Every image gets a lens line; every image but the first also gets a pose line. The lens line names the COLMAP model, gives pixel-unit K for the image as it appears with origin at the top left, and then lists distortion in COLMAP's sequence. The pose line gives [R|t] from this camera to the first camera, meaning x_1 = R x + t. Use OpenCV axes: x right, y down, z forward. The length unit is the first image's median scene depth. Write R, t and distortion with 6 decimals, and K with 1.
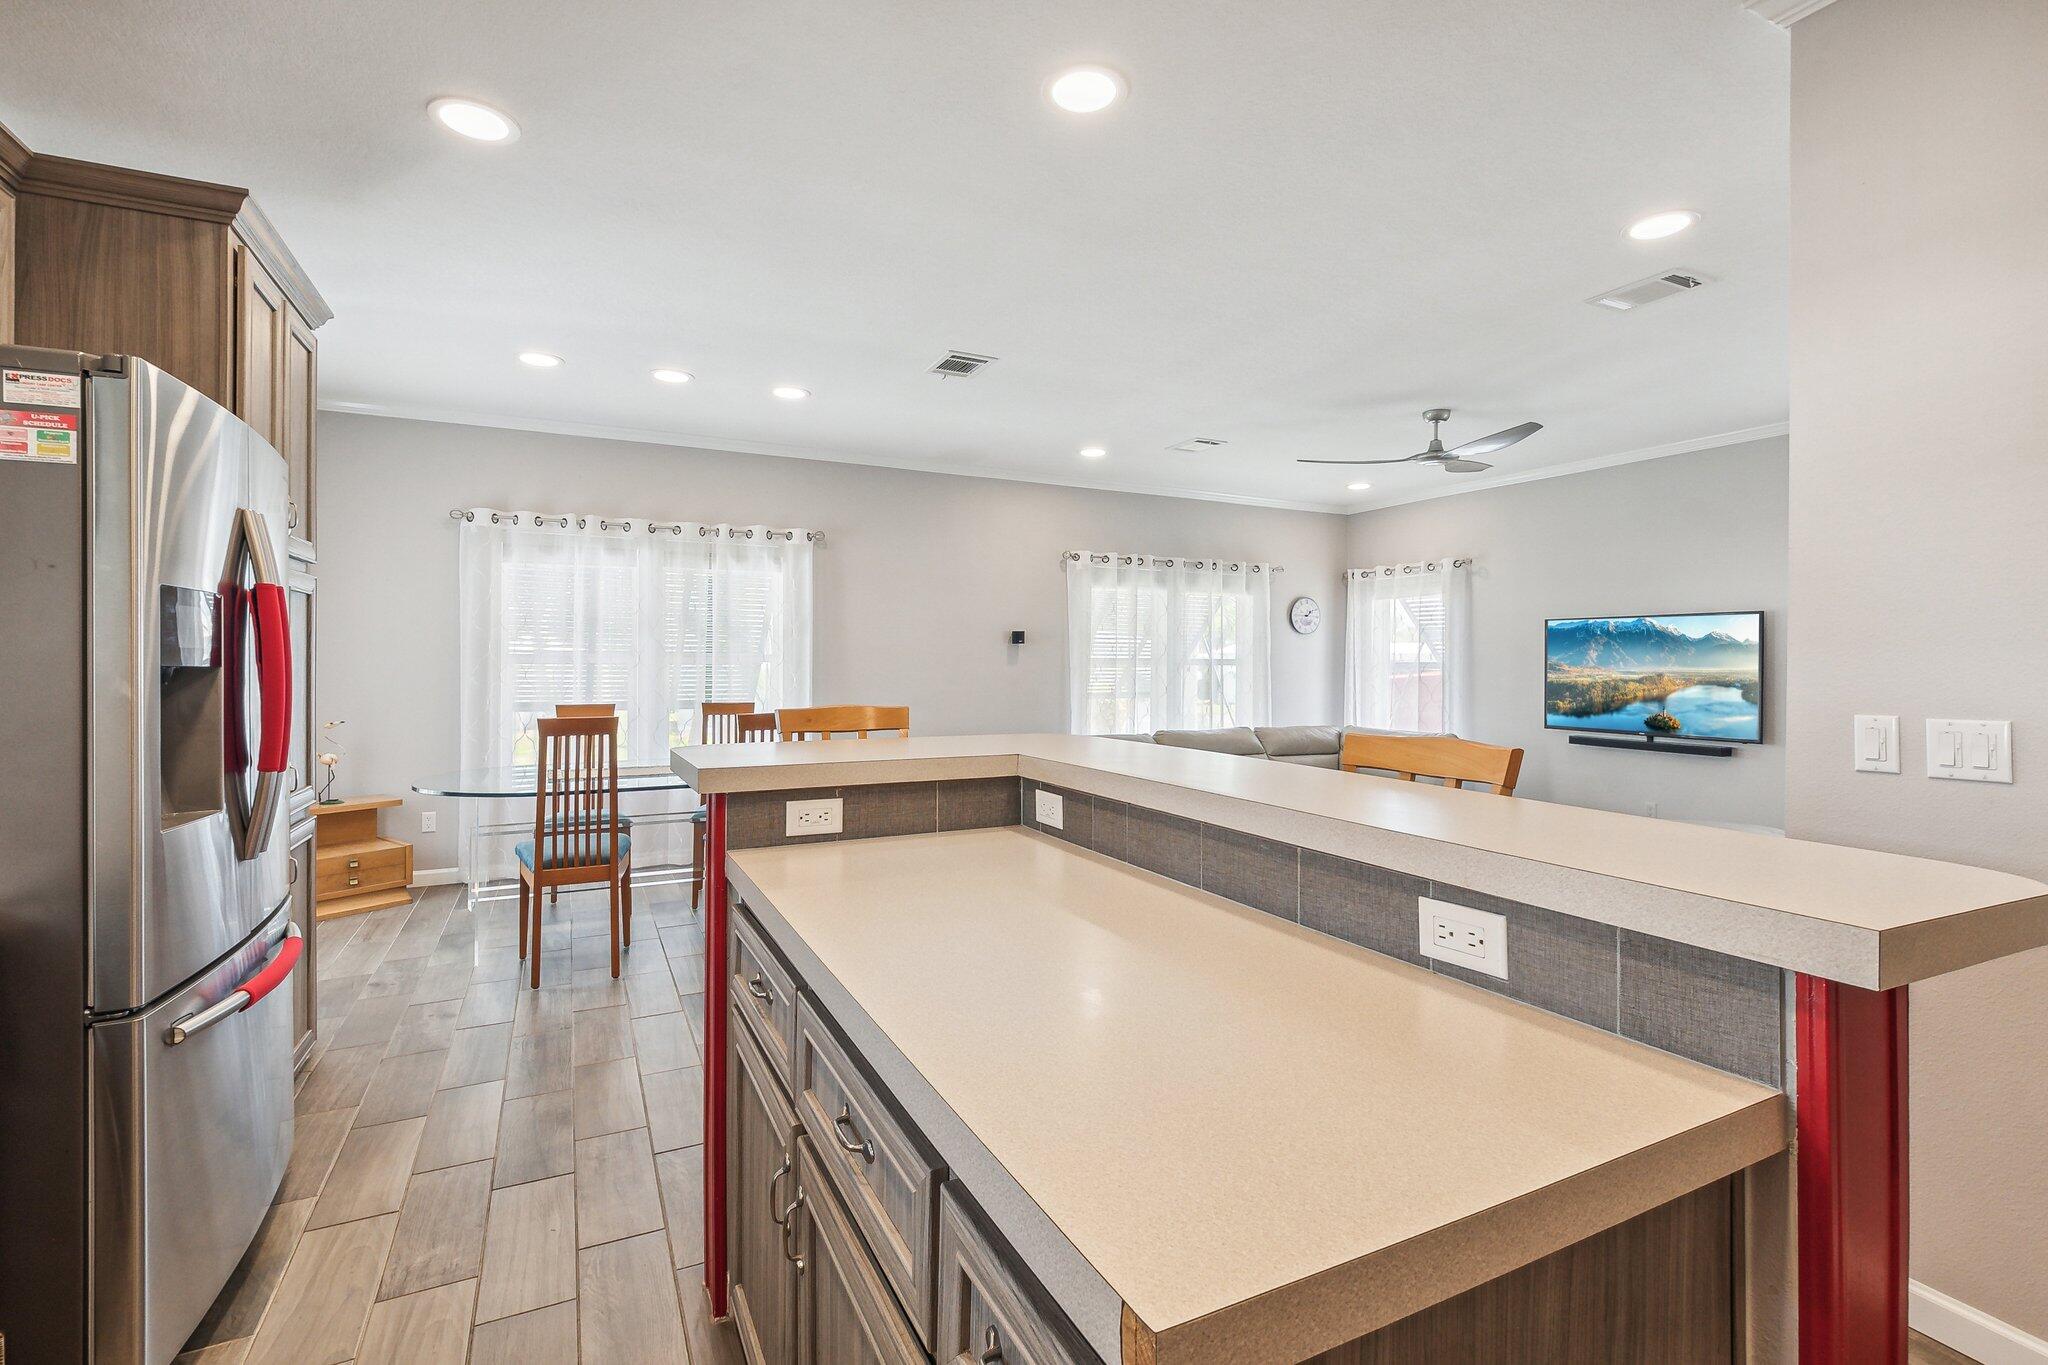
lens RADIAL K [[930.7, 0, 1029.9], [0, 930.7, 670.0], [0, 0, 1]] dist [-0.005542, 0.004127]
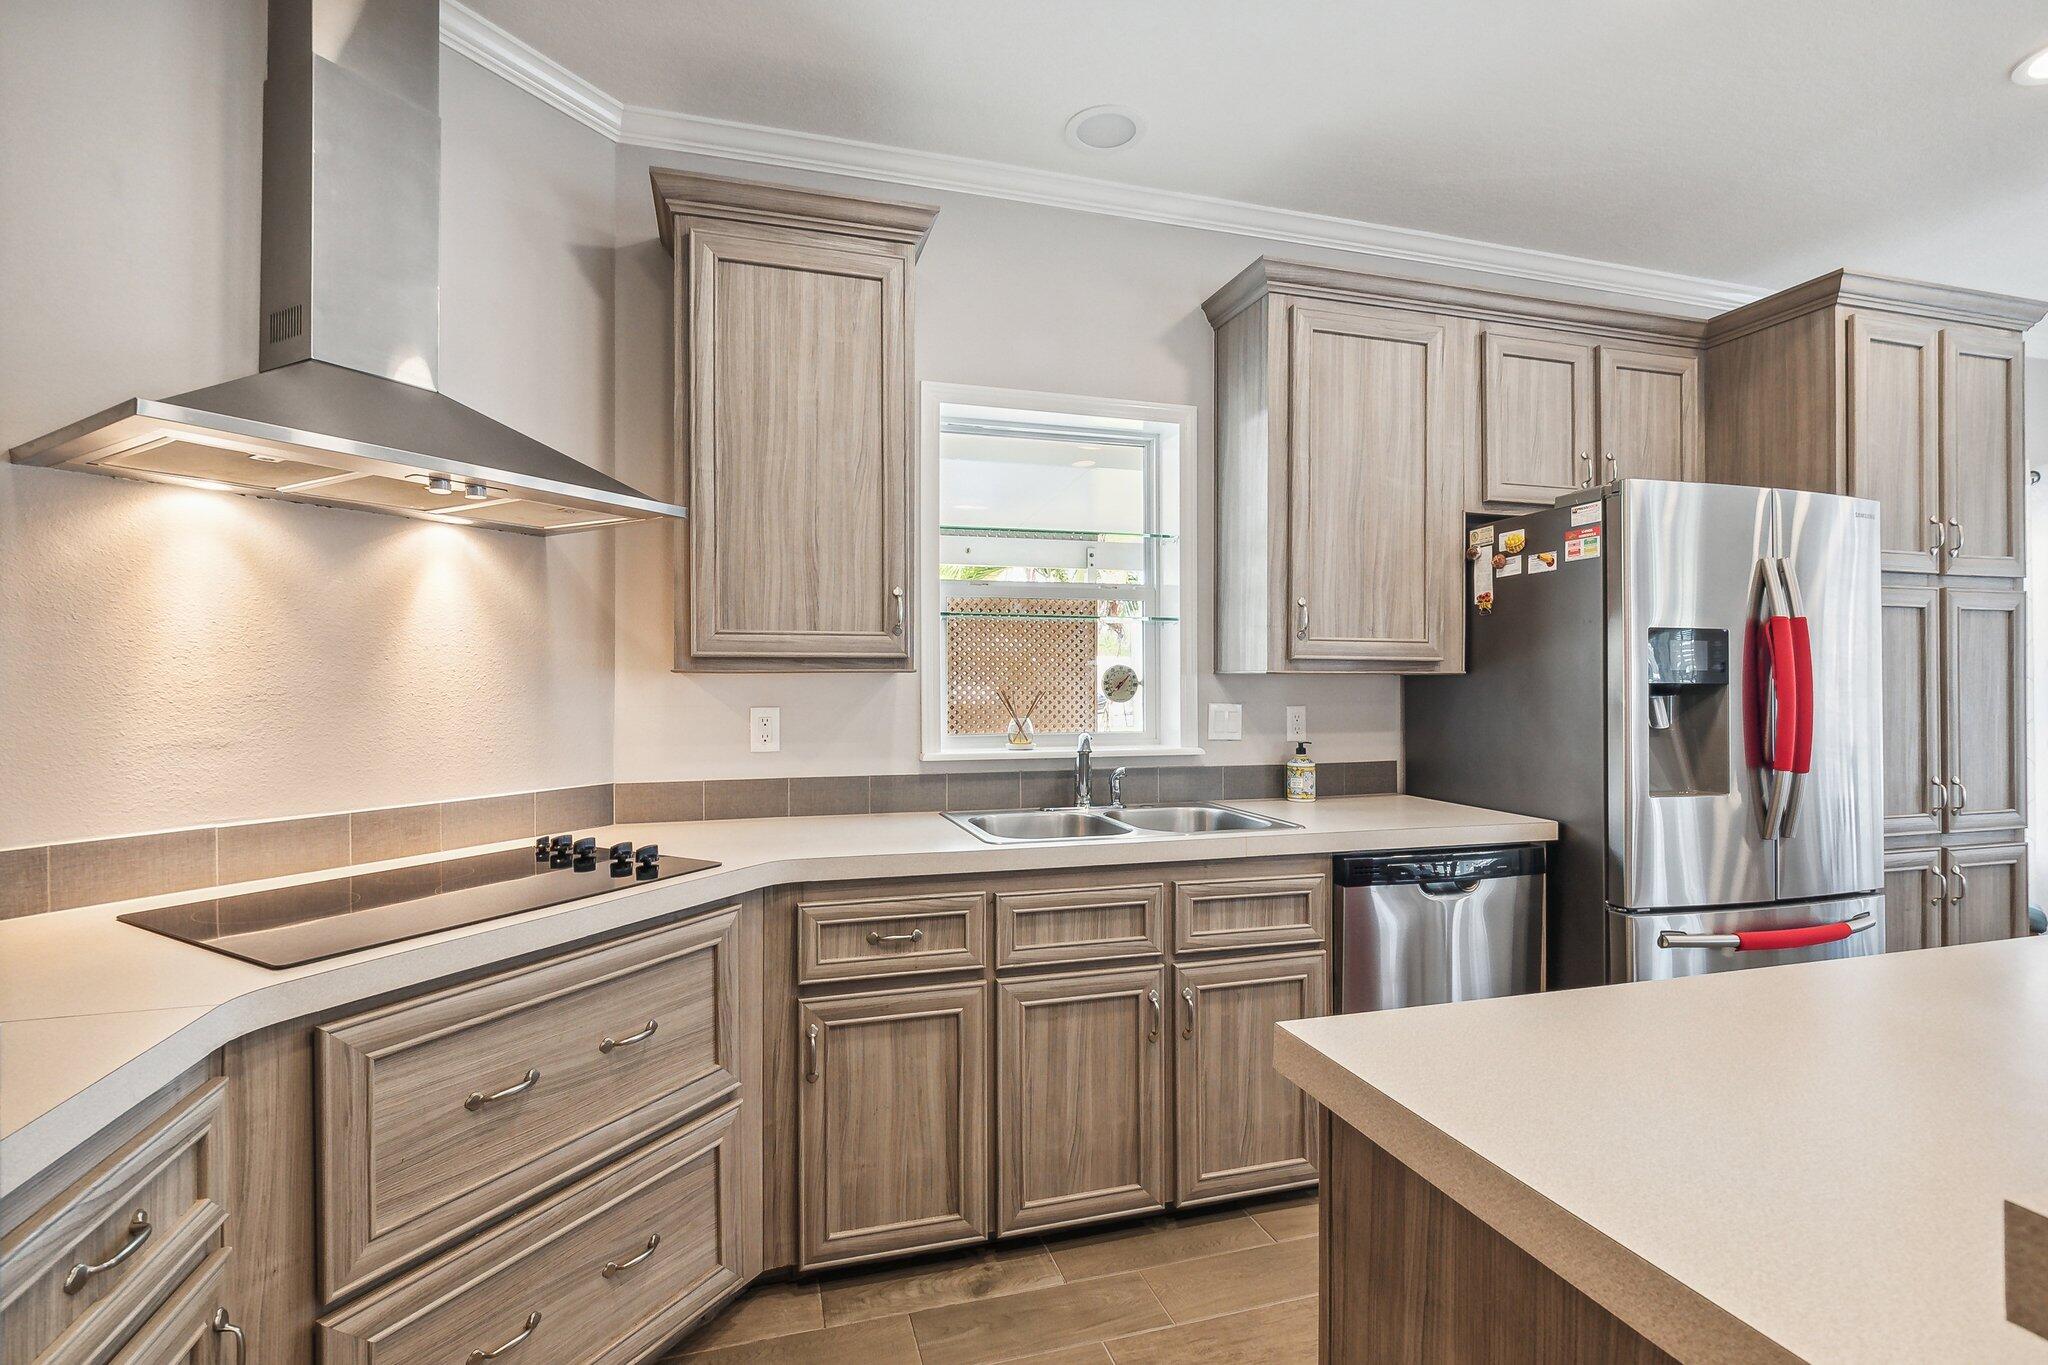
lens RADIAL K [[930.7, 0, 1024.3], [0, 930.7, 671.4], [0, 0, 1]] dist [-0.005542, 0.004127]
pose [[-0.163546, -0.005496, -0.986520, 0.687765], [-0.007980, 0.999959, -0.004248, -0.014322], [0.986503, 0.007178, -0.163583, 0.307111]]
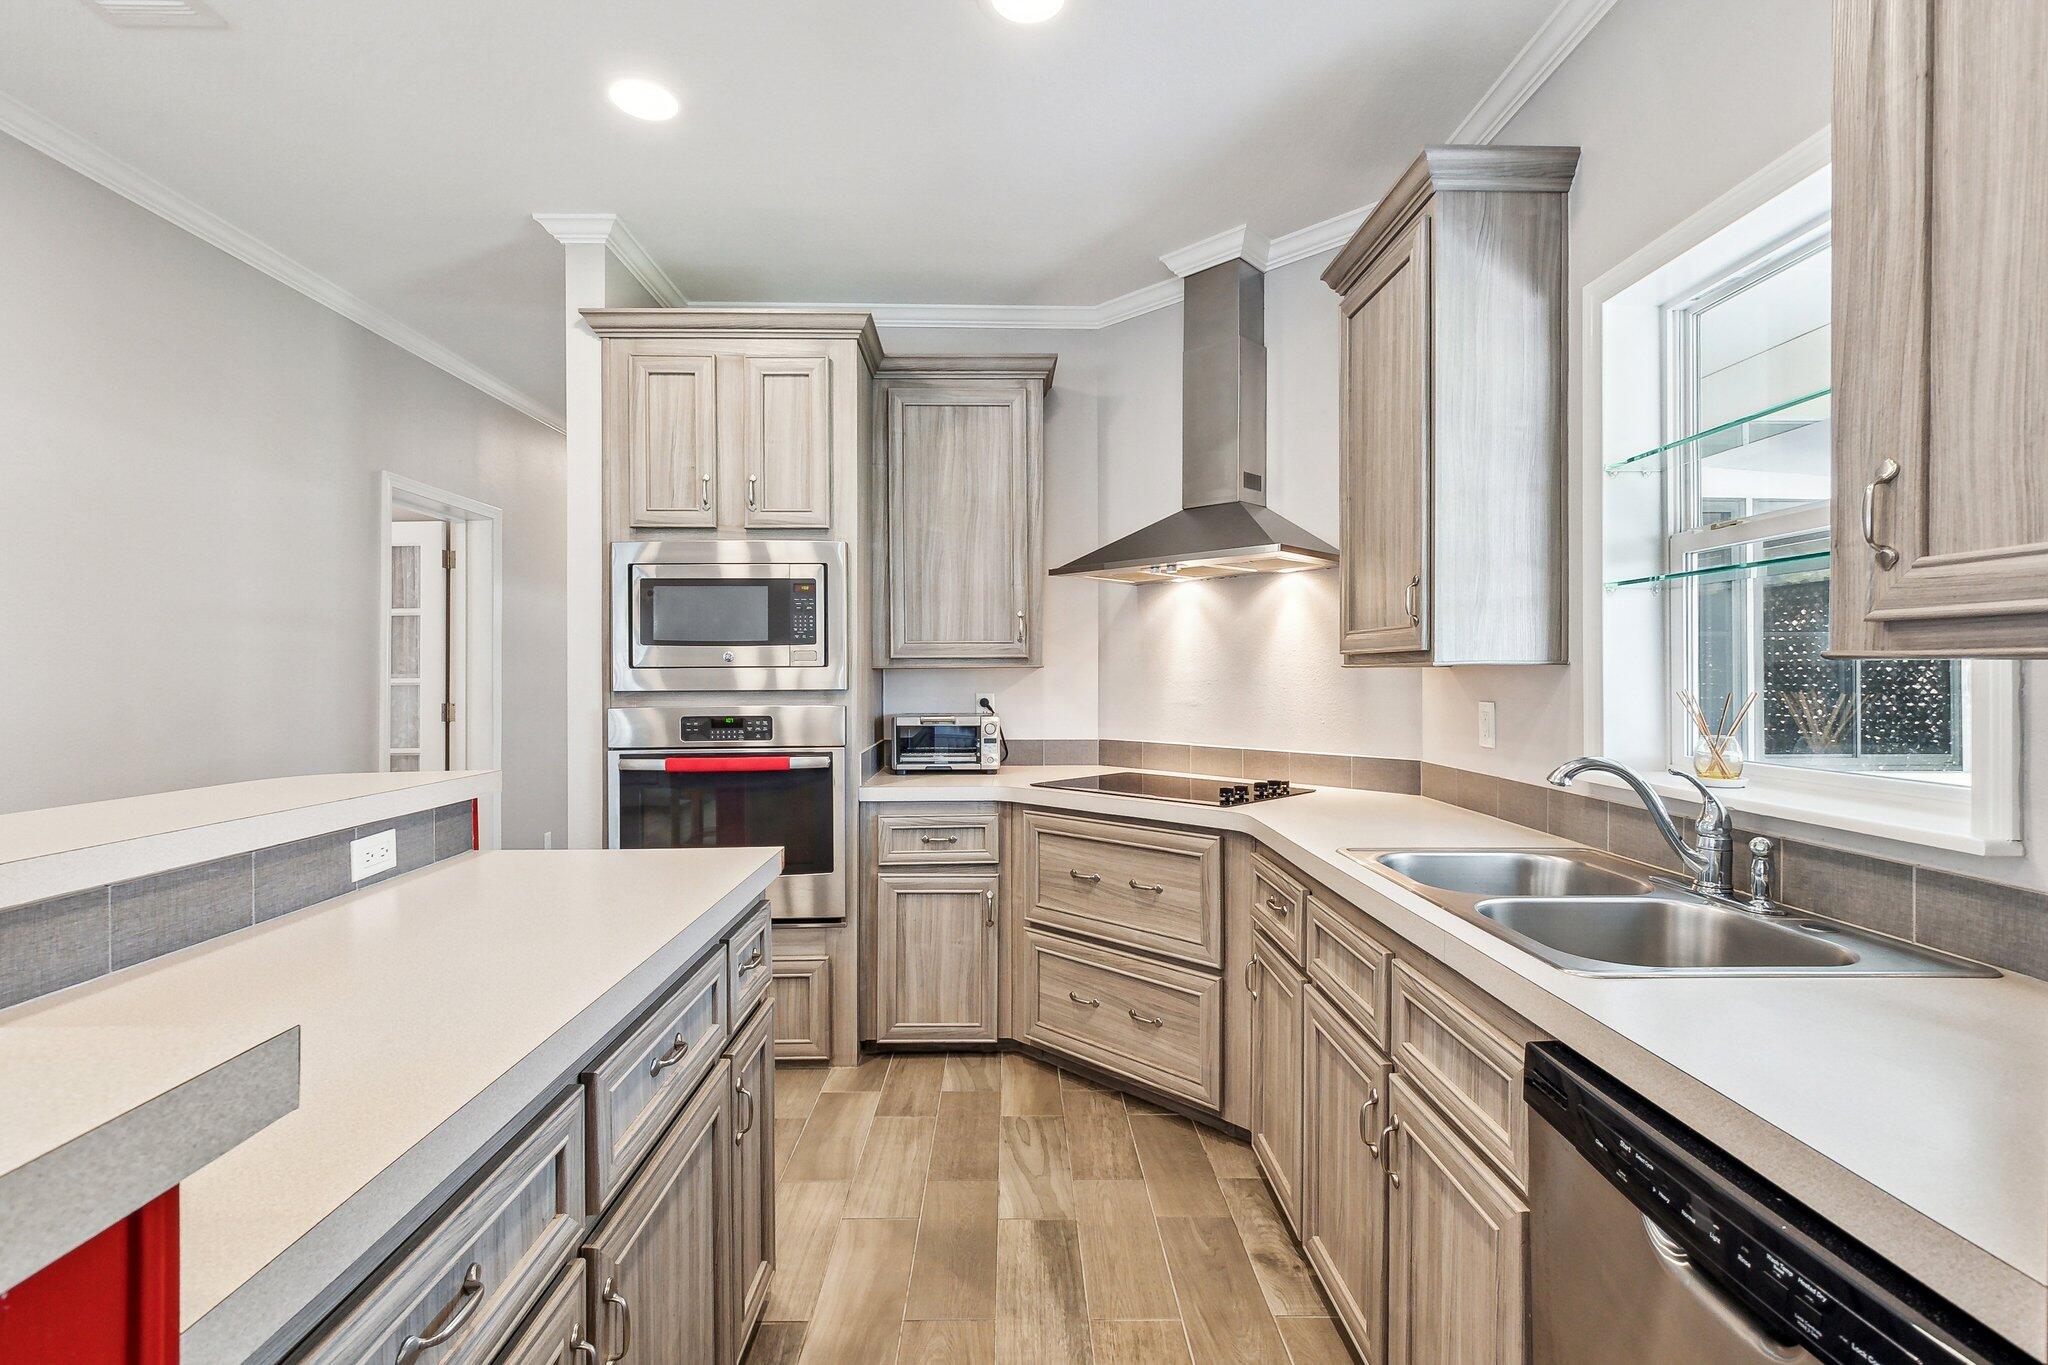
lens RADIAL K [[930.7, 0, 1021.1], [0, 930.7, 677.7], [0, 0, 1]] dist [-0.005542, 0.004127]
pose [[-0.906250, -0.004085, 0.422723, -0.823163], [0.000041, 0.999952, 0.009751, -0.012790], [-0.422742, 0.008854, -0.906207, 1.396544]]
